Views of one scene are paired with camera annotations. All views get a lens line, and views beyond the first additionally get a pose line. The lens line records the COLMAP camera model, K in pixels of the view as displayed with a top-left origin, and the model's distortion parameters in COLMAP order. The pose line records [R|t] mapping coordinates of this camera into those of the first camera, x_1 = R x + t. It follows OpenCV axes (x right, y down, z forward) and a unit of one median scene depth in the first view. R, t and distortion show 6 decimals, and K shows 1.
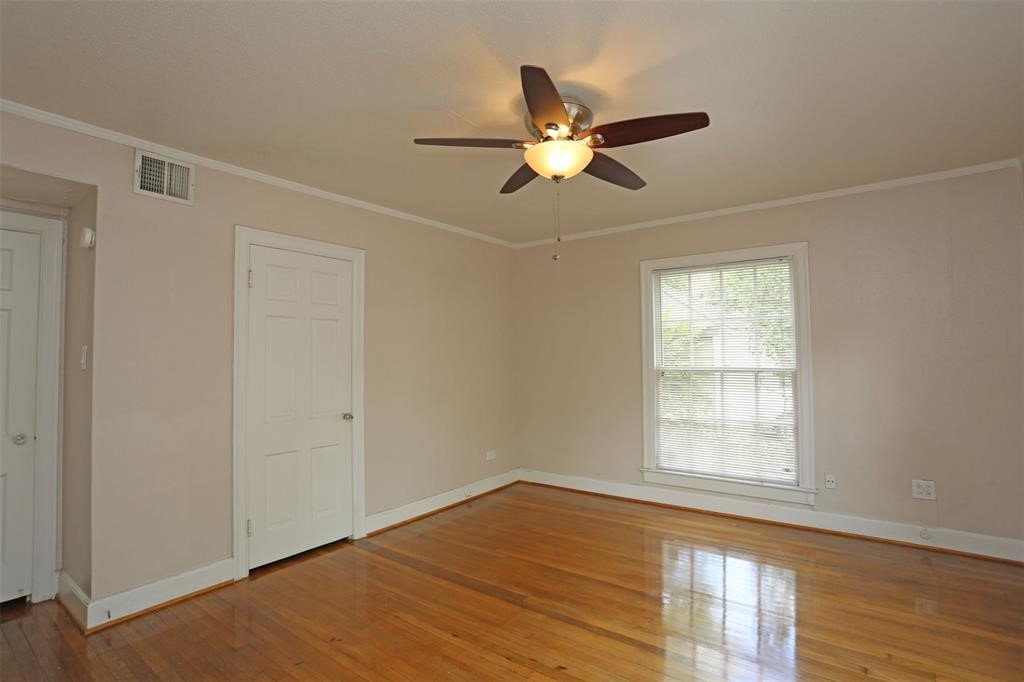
lens RADIAL K [[498.7, 0, 510.3], [0, 498.7, 341.1], [0, 0, 1]] dist [-0.068299, 0.027213]
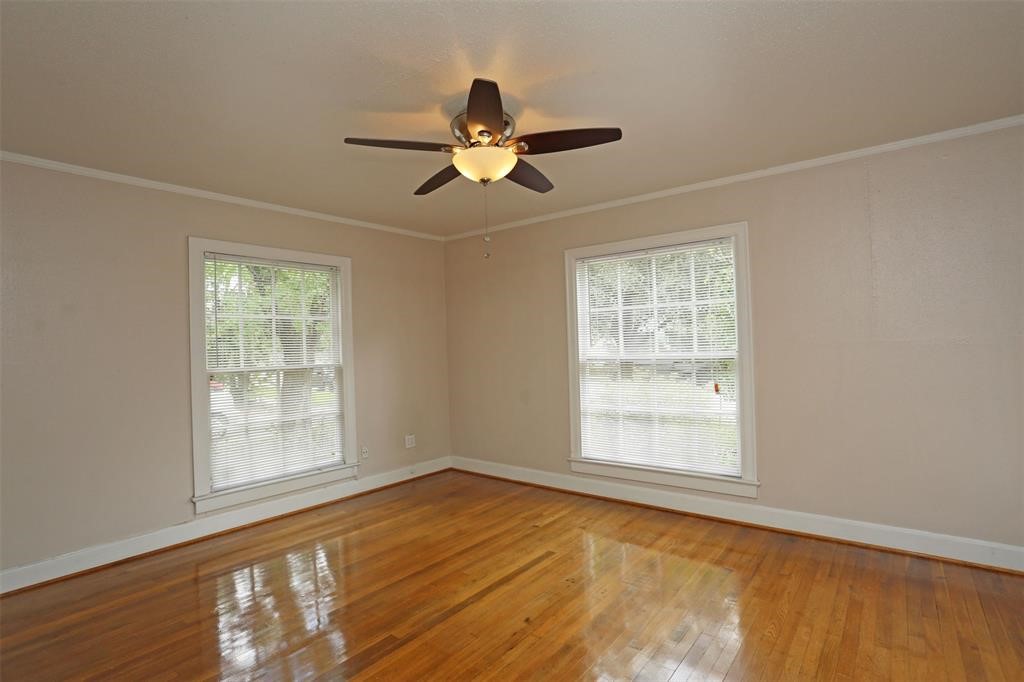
lens RADIAL K [[498.7, 0, 510.3], [0, 498.7, 341.1], [0, 0, 1]] dist [-0.068299, 0.027213]
pose [[0.024718, 0.017876, 0.999535, -0.613477], [-0.006428, 0.999822, -0.017722, 0.020373], [-0.999674, -0.005987, 0.024829, 0.587572]]
